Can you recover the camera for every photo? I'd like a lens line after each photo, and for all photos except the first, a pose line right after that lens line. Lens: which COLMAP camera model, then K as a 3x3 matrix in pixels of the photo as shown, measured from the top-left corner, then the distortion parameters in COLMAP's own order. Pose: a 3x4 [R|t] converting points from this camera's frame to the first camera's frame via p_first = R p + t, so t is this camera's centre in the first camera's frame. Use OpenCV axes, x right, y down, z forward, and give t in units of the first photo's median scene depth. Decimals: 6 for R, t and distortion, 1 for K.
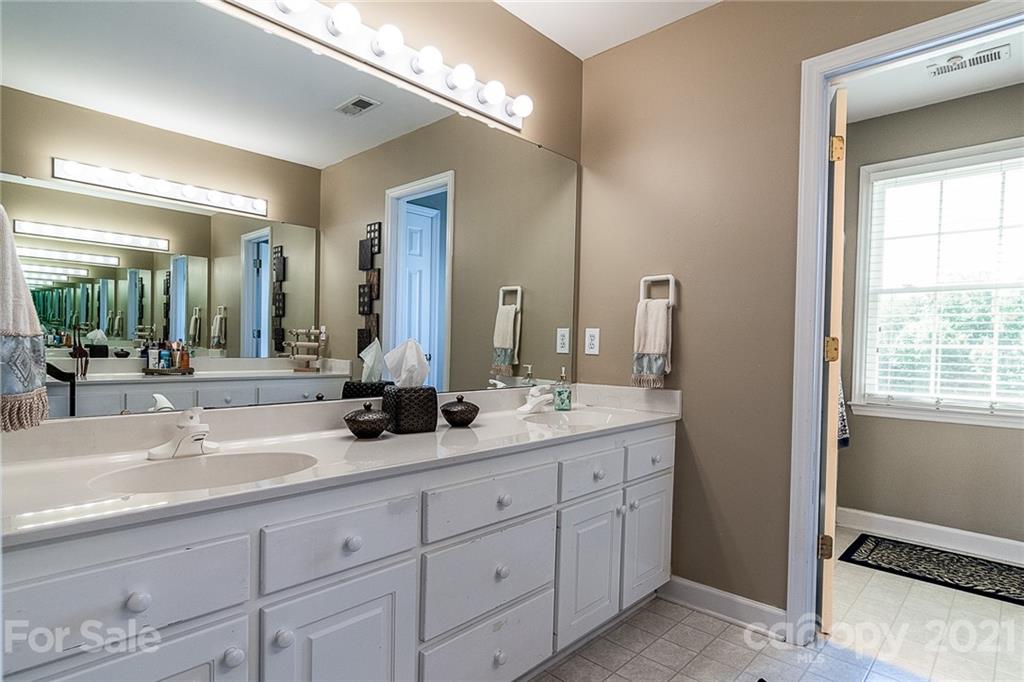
lens RADIAL K [[543.4, 0, 506.3], [0, 543.4, 350.6], [0, 0, 1]] dist [0.002096, 0.000225]
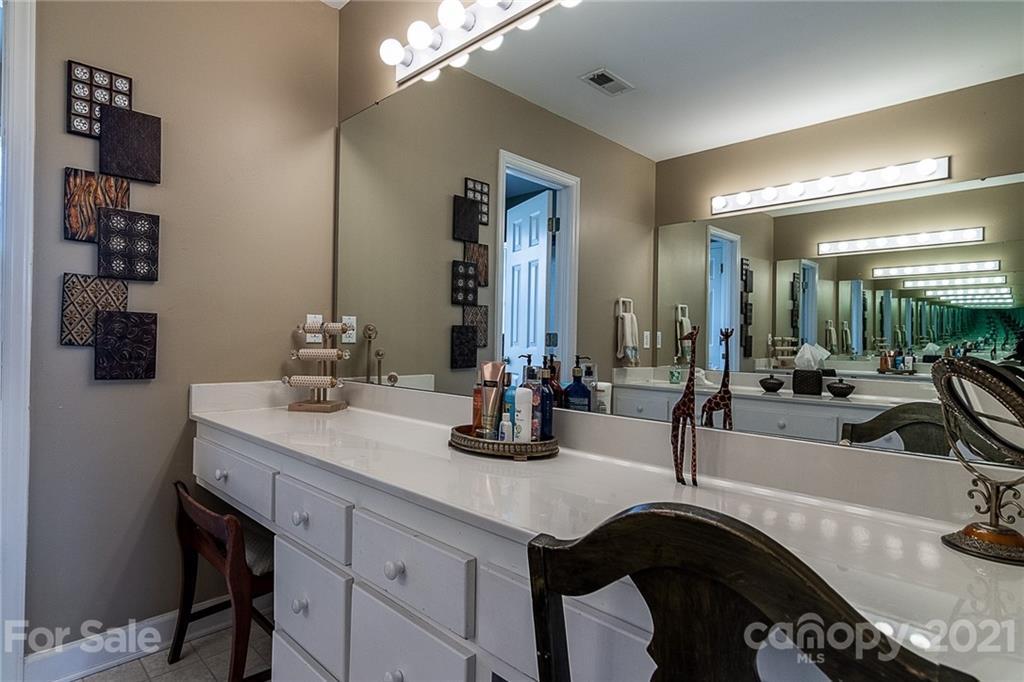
lens RADIAL K [[543.4, 0, 506.4], [0, 543.4, 333.1], [0, 0, 1]] dist [0.002096, 0.000225]
pose [[0.016767, -0.015521, 0.999739, -0.968994], [0.002336, 0.999877, 0.015484, -0.042014], [-0.999857, 0.002076, 0.016801, 0.946785]]
